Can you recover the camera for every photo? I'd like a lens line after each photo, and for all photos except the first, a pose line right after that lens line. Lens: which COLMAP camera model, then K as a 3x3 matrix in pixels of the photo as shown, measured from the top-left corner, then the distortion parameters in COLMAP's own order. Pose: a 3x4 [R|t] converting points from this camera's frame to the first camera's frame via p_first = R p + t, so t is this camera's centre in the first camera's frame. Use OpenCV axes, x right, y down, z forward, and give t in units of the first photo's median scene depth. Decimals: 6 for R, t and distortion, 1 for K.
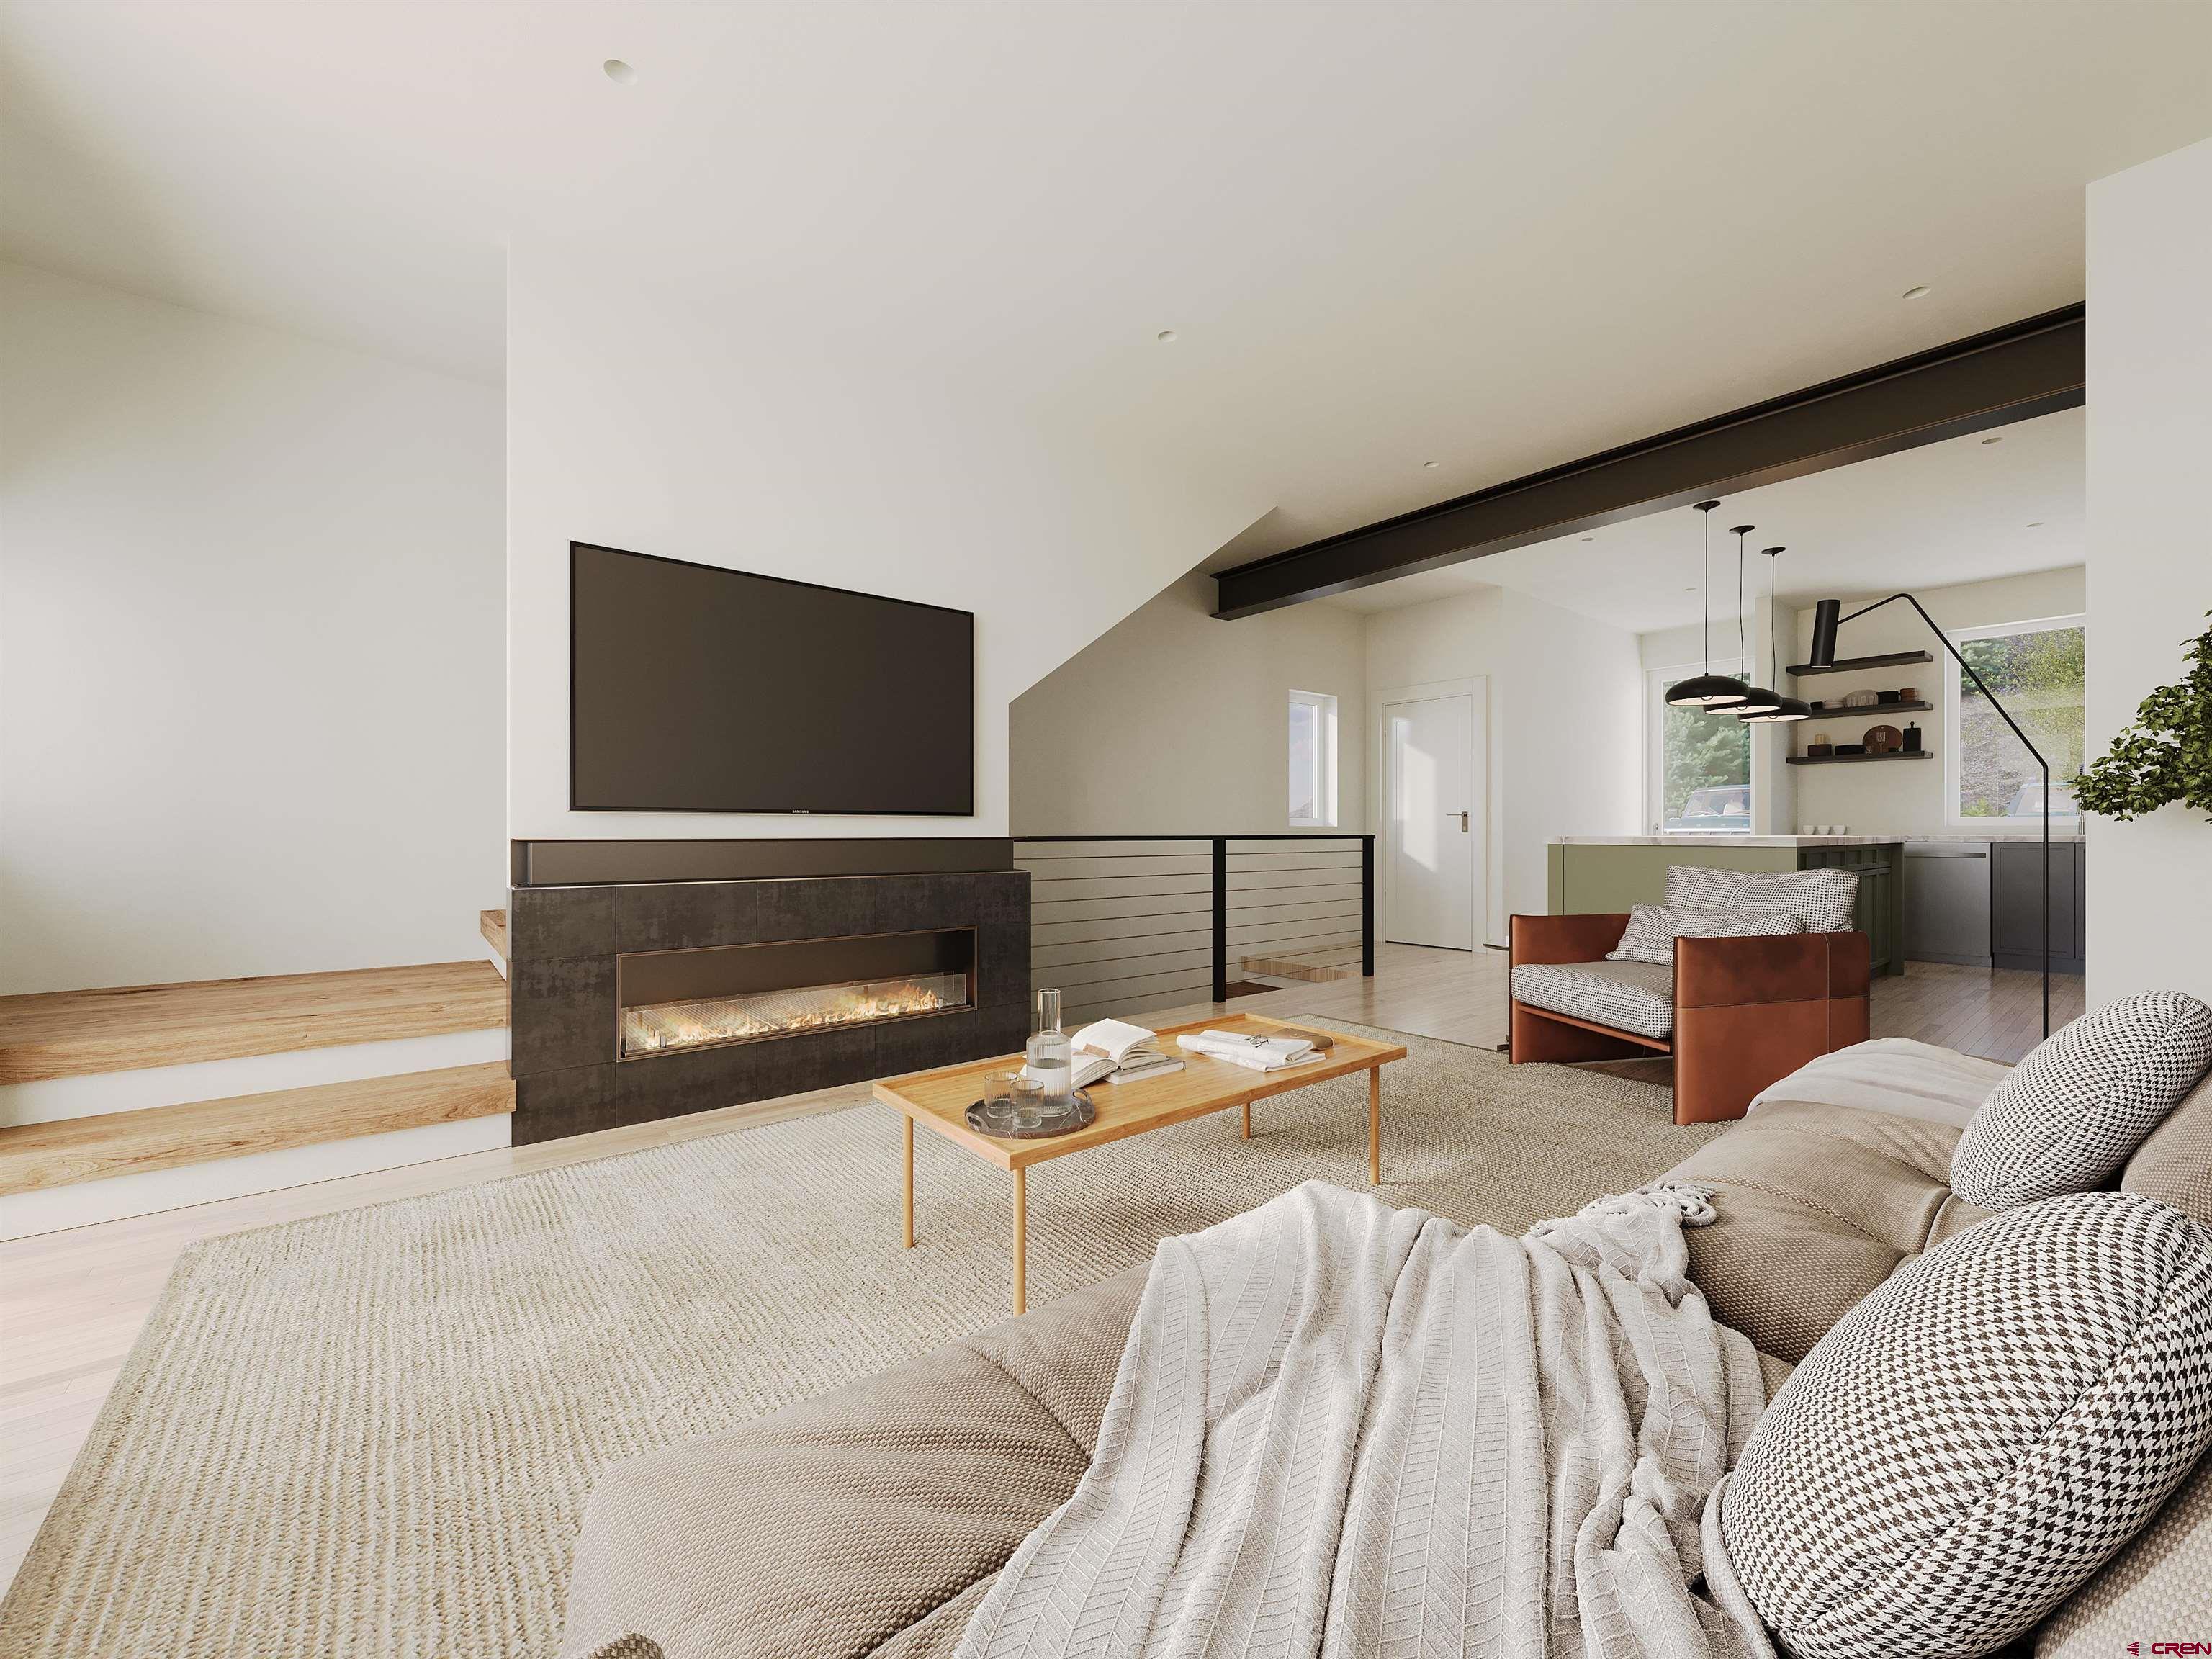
lens RADIAL K [[899.9, 0, 1106.0], [0, 899.9, 829.5], [0, 0, 1]] dist [-0.000760, 0.000396]
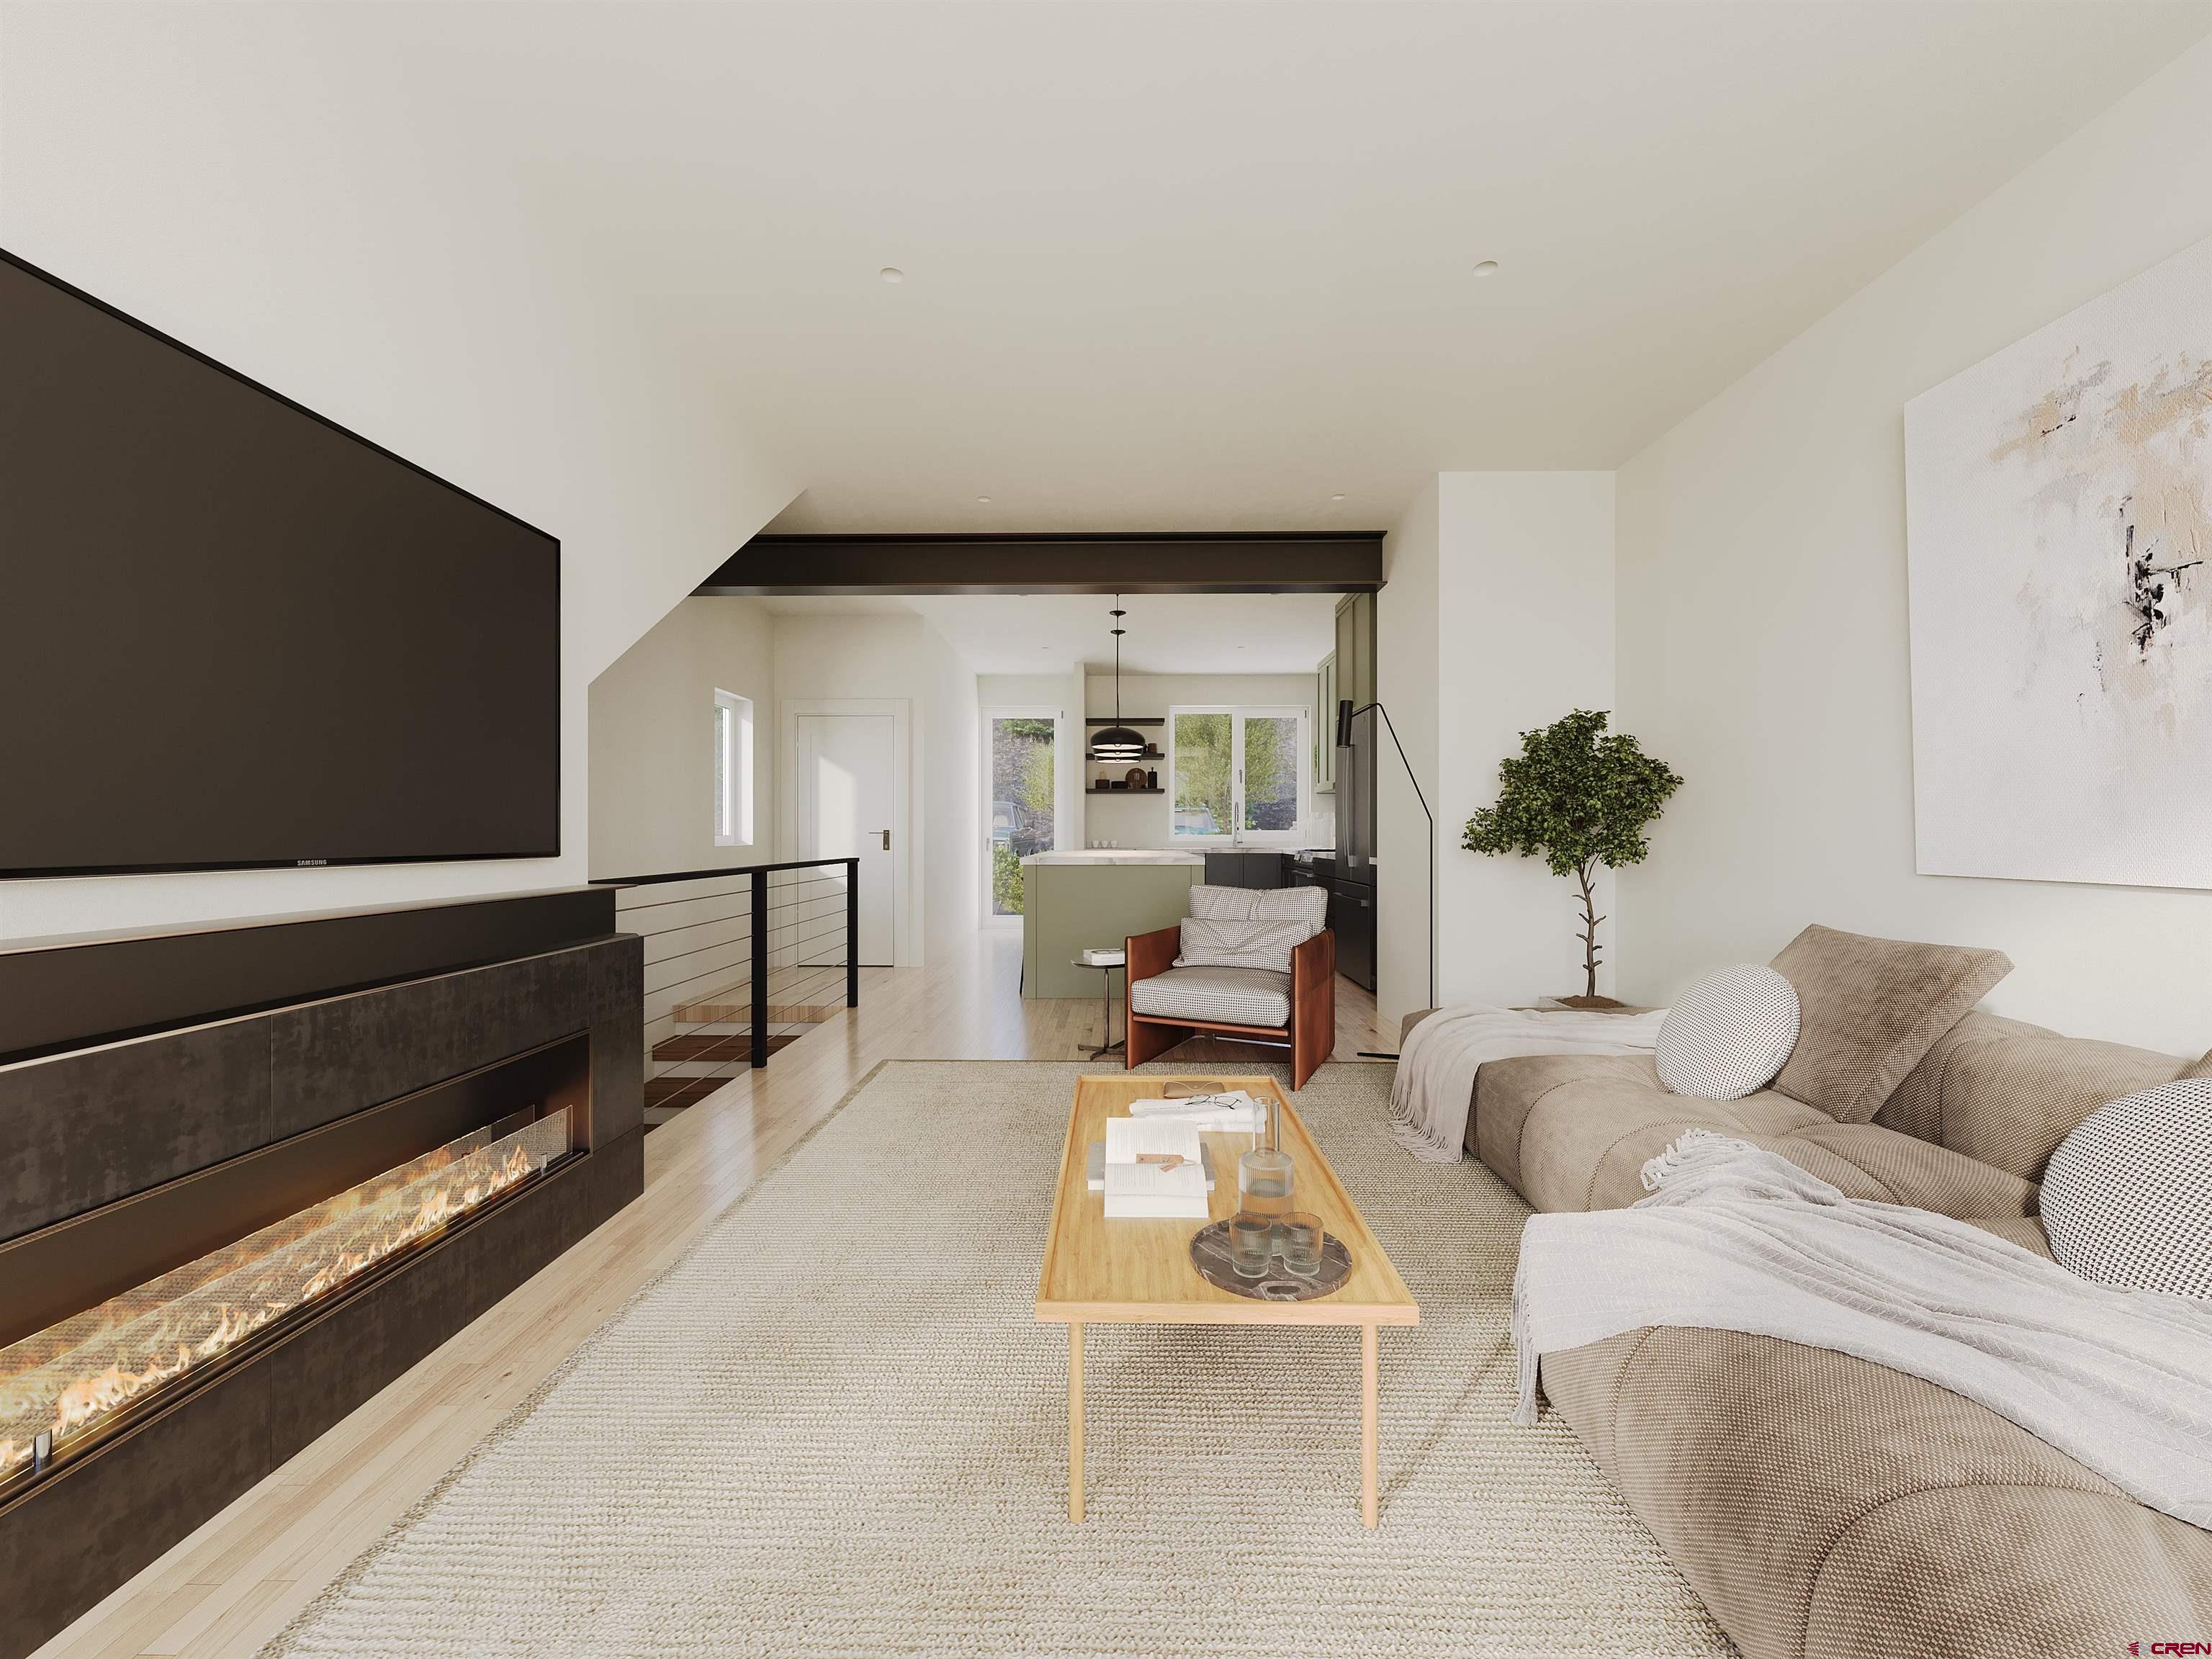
lens RADIAL K [[899.9, 0, 1106.0], [0, 899.9, 829.5], [0, 0, 1]] dist [-0.000760, 0.000396]
pose [[0.627410, 0.002257, 0.778686, -0.400121], [-0.001885, 0.999997, -0.001380, -0.033960], [-0.778687, -0.000602, 0.627412, 0.294249]]
